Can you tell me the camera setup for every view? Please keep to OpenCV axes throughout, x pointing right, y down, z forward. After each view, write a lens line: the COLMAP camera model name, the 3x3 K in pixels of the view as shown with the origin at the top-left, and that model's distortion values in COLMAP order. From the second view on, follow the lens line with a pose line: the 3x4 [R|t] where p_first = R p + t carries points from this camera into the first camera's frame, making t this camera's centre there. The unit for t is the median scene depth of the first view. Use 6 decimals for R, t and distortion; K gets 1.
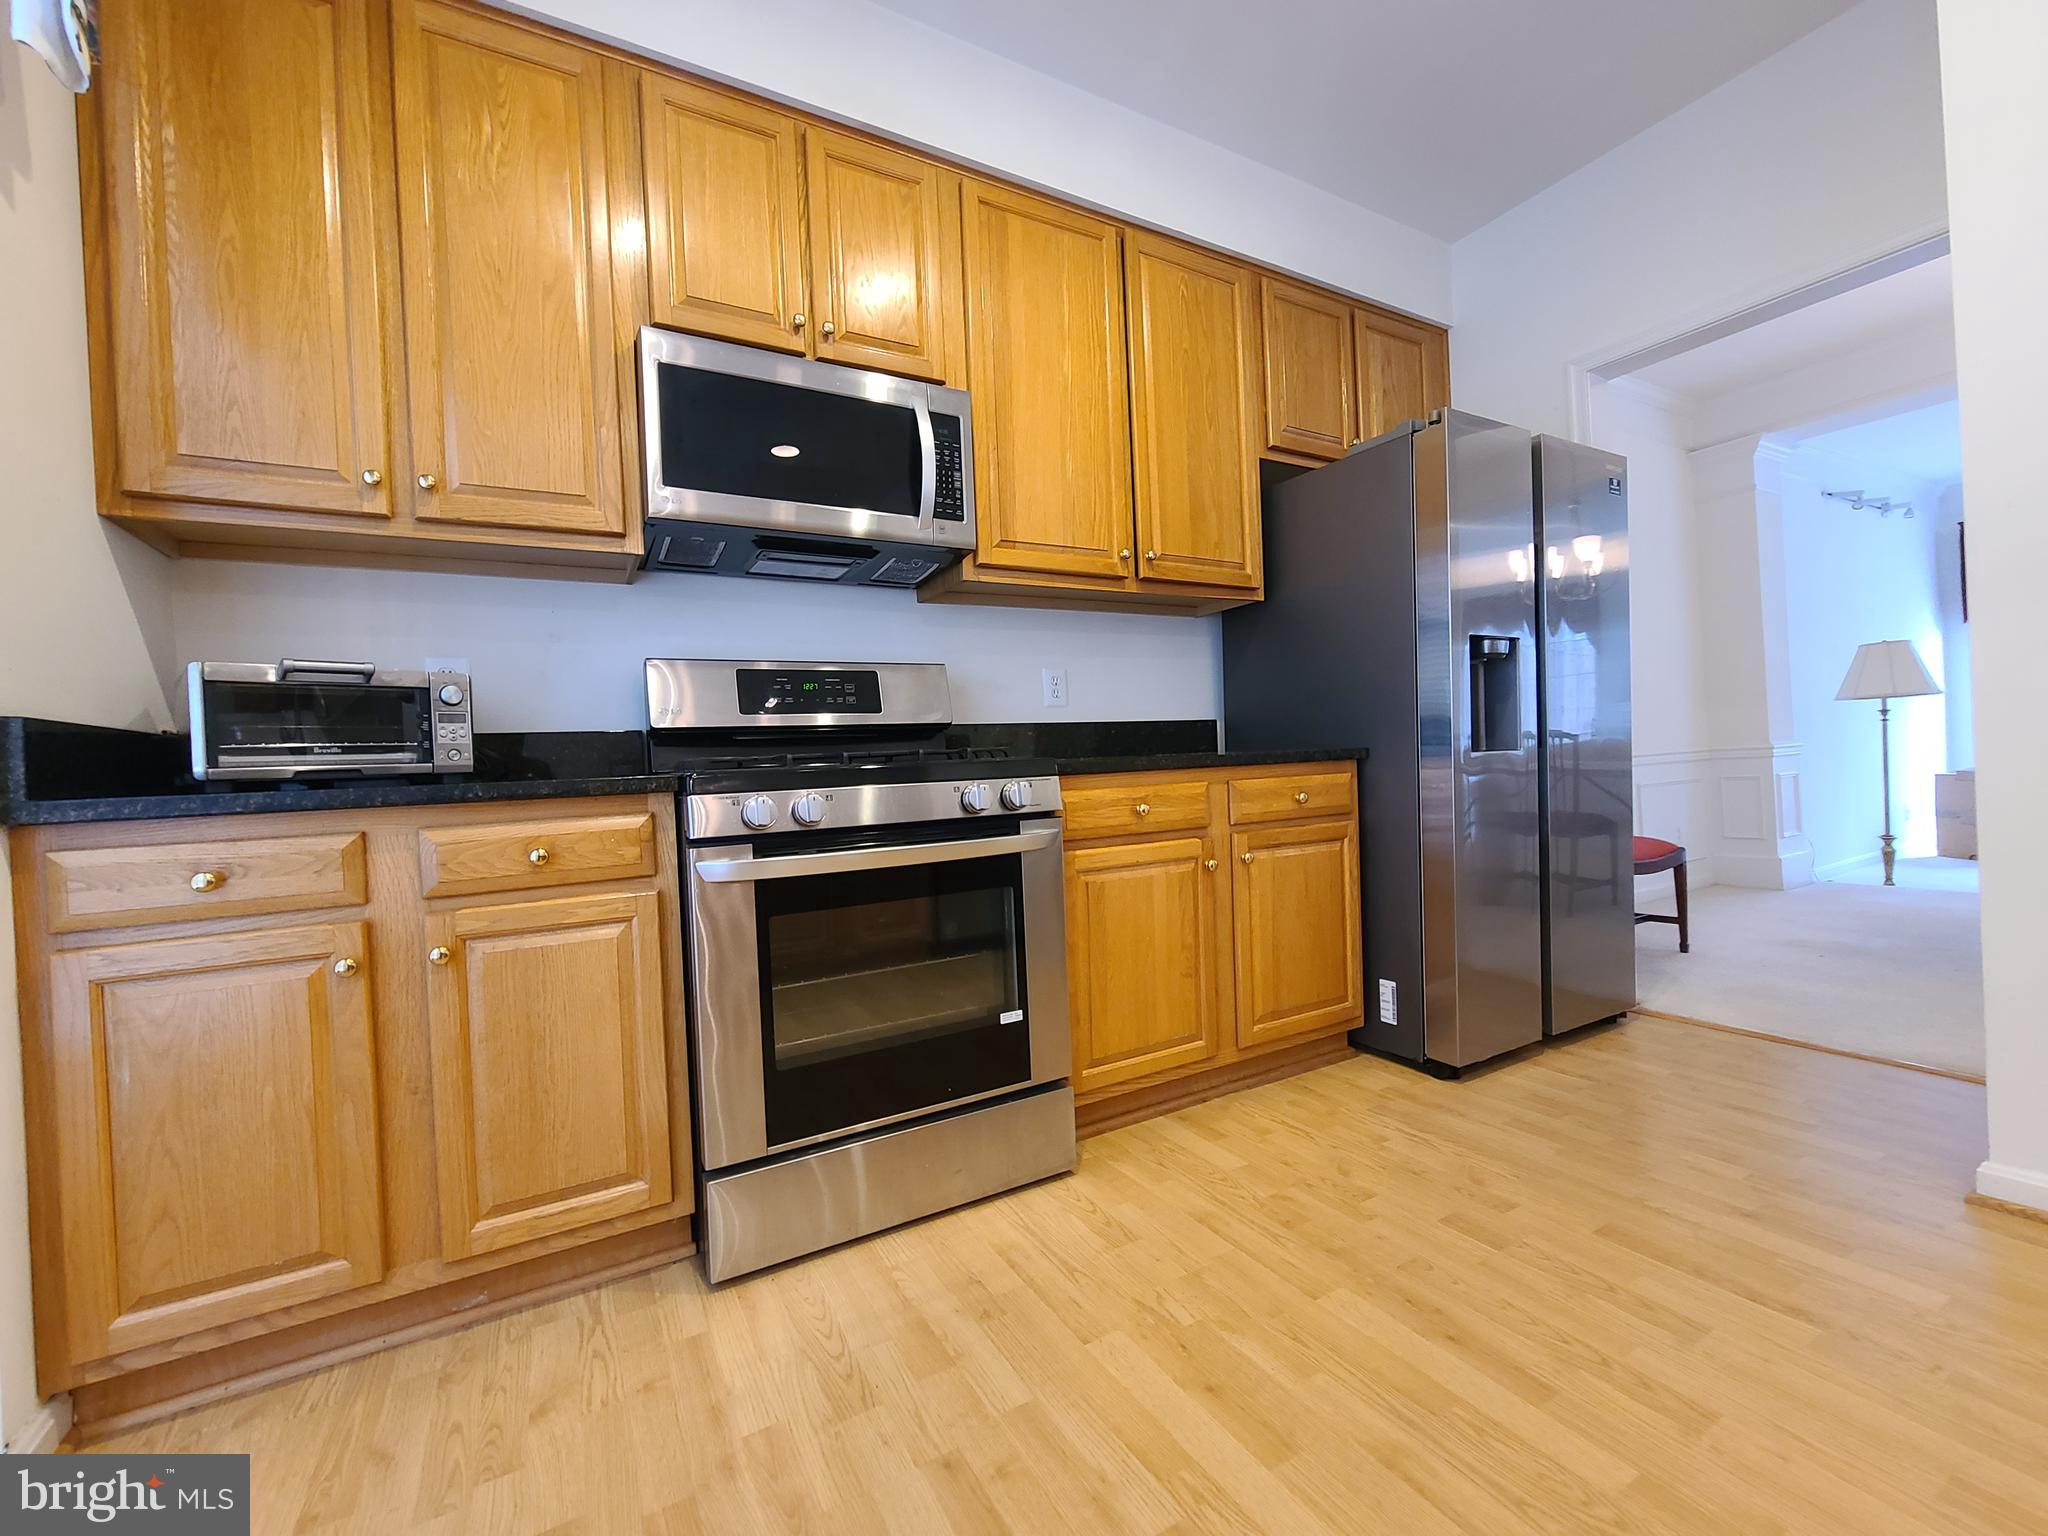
lens RADIAL K [[837.9, 0, 1016.3], [0, 837.9, 770.7], [0, 0, 1]] dist [-0.001969, 0.000643]
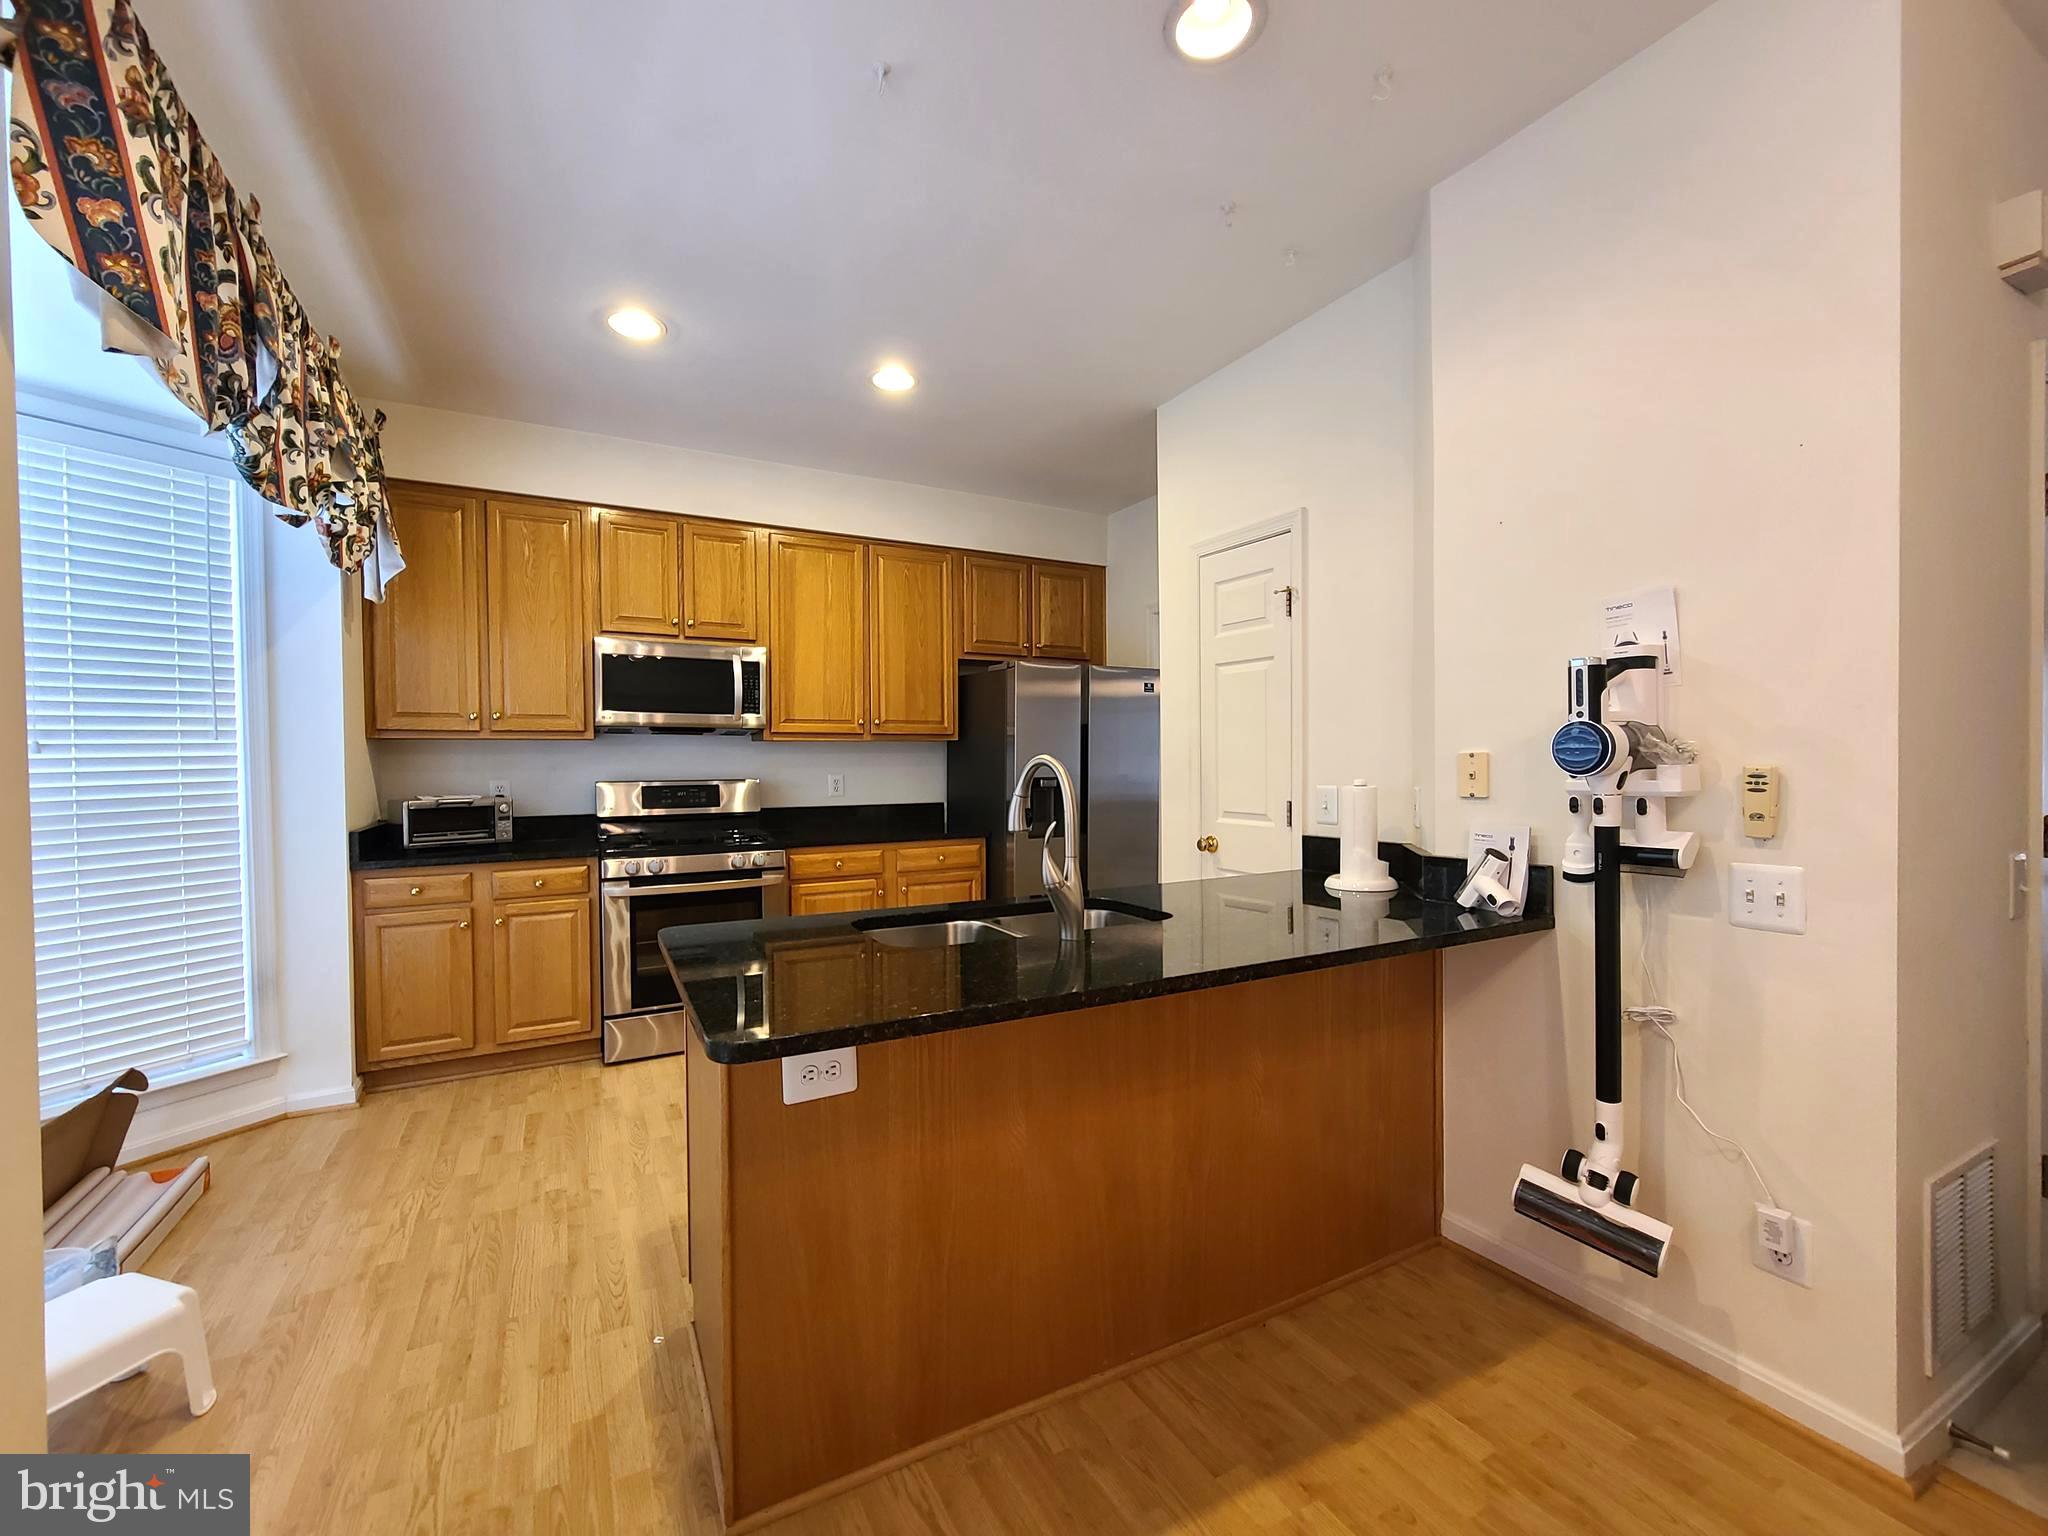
lens RADIAL K [[837.9, 0, 1018.3], [0, 837.9, 774.8], [0, 0, 1]] dist [-0.001969, 0.000643]
pose [[0.999191, 0.039724, -0.006333, 0.802929], [-0.039641, 0.999134, 0.012615, -0.291900], [0.006829, -0.012354, 0.999900, -1.385998]]
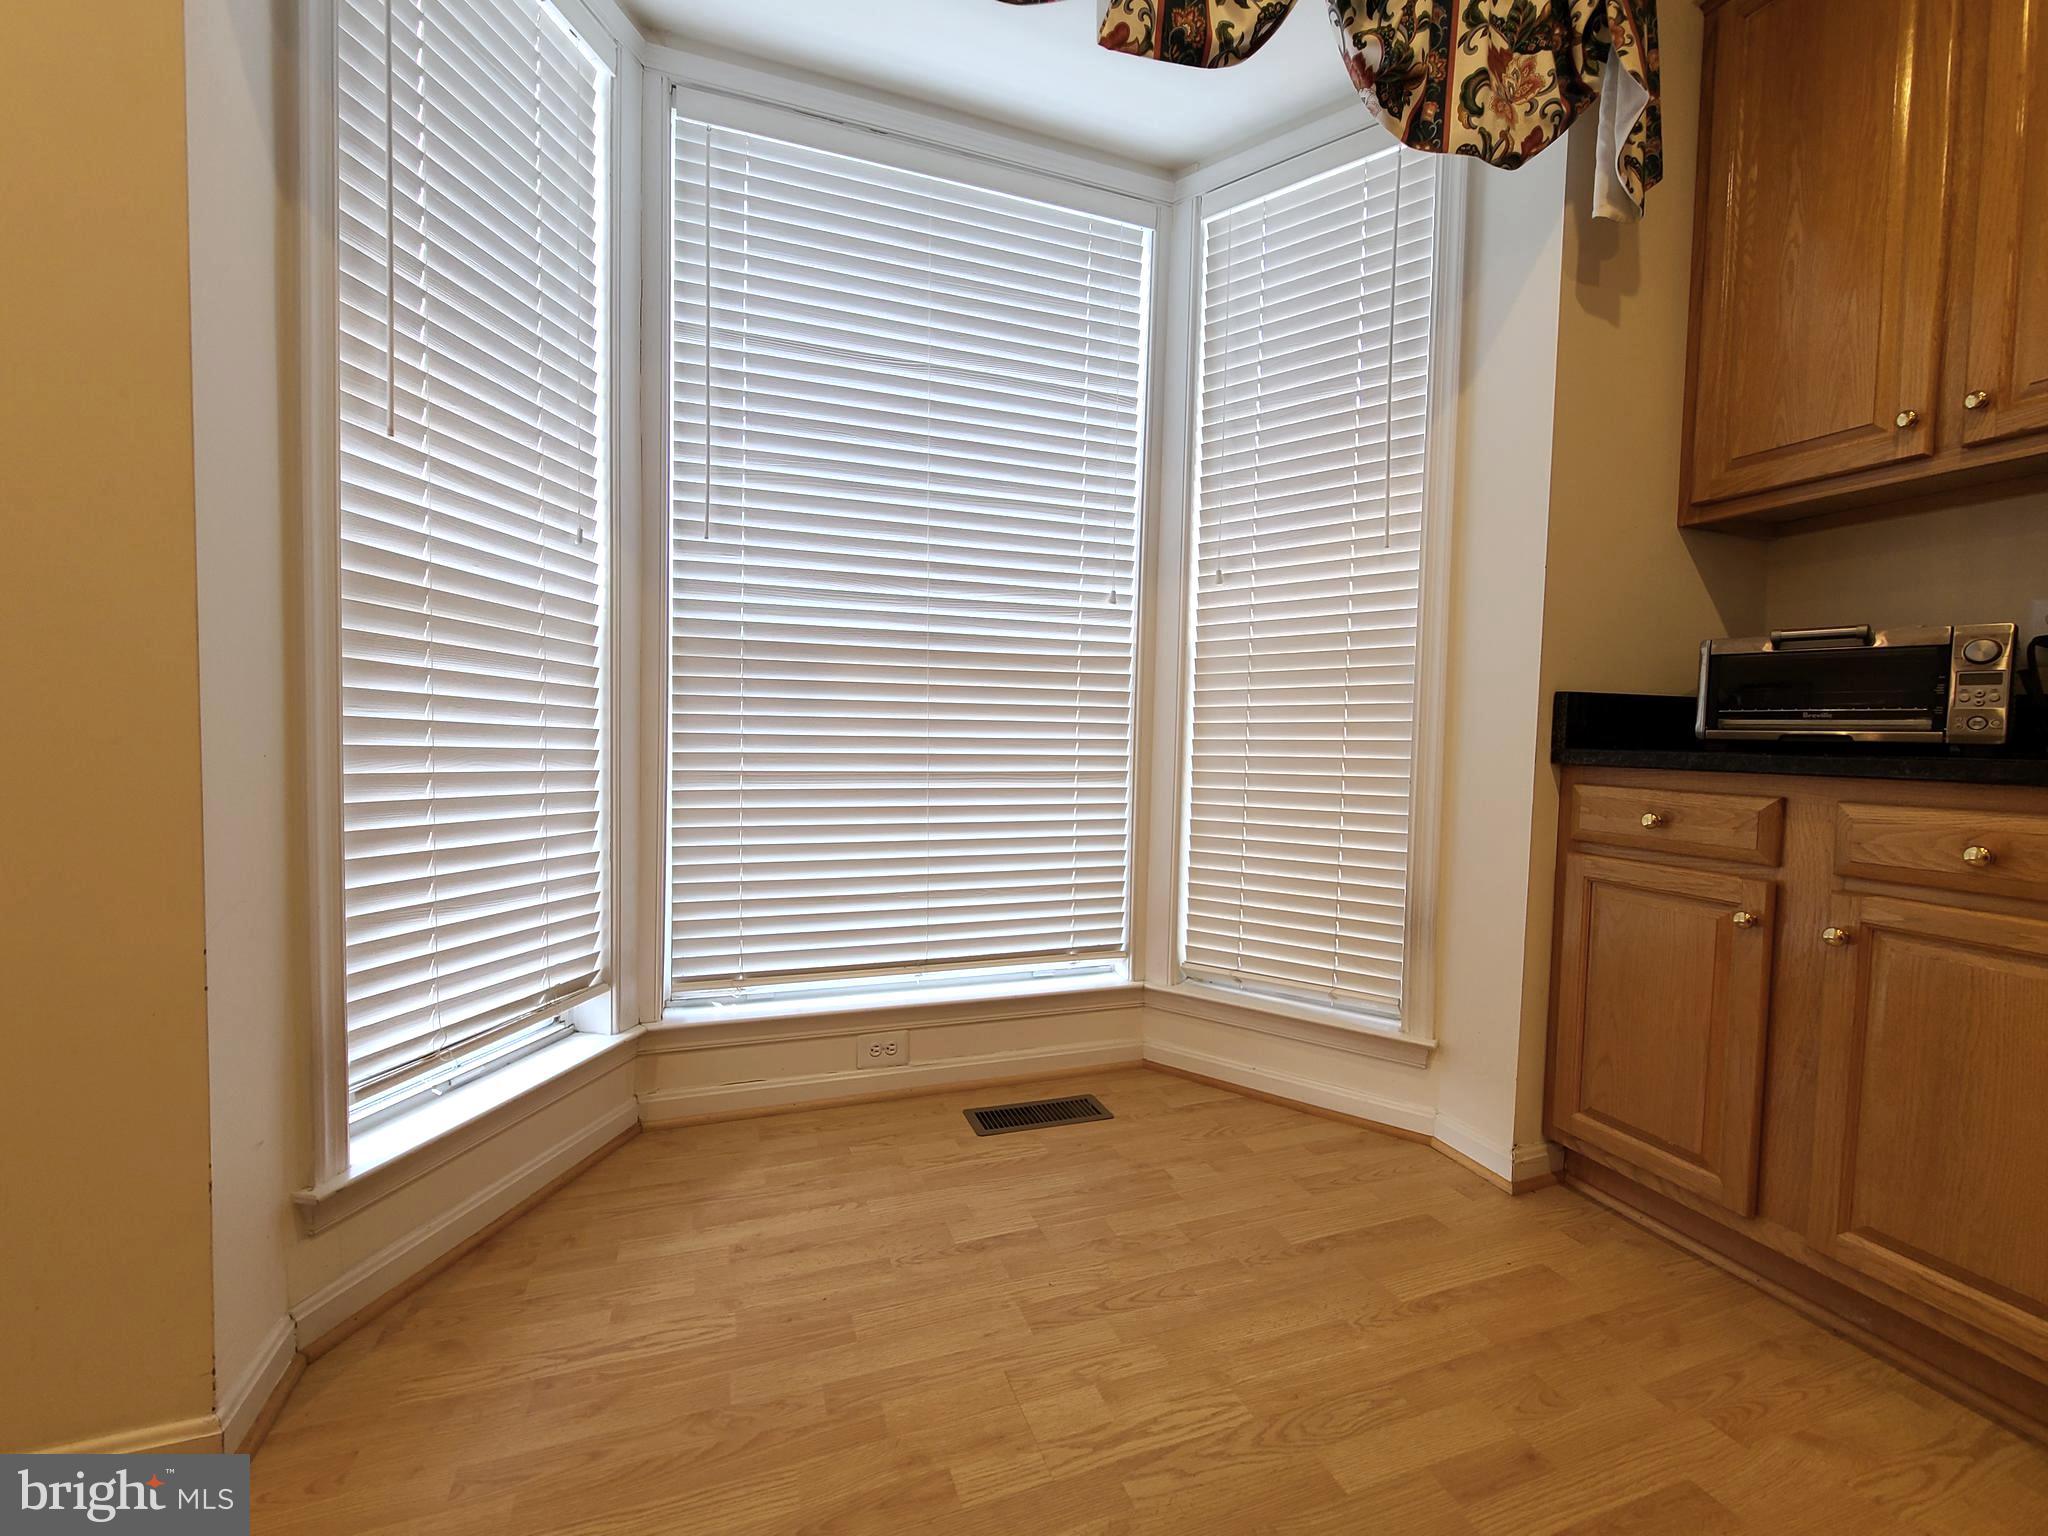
lens RADIAL K [[837.9, 0, 1008.8], [0, 837.9, 772.7], [0, 0, 1]] dist [-0.001969, 0.000643]
pose [[-0.167798, 0.091748, -0.981543, 0.348755], [-0.020034, 0.995137, 0.096443, -0.033969], [0.985618, 0.035847, -0.165144, 0.205069]]
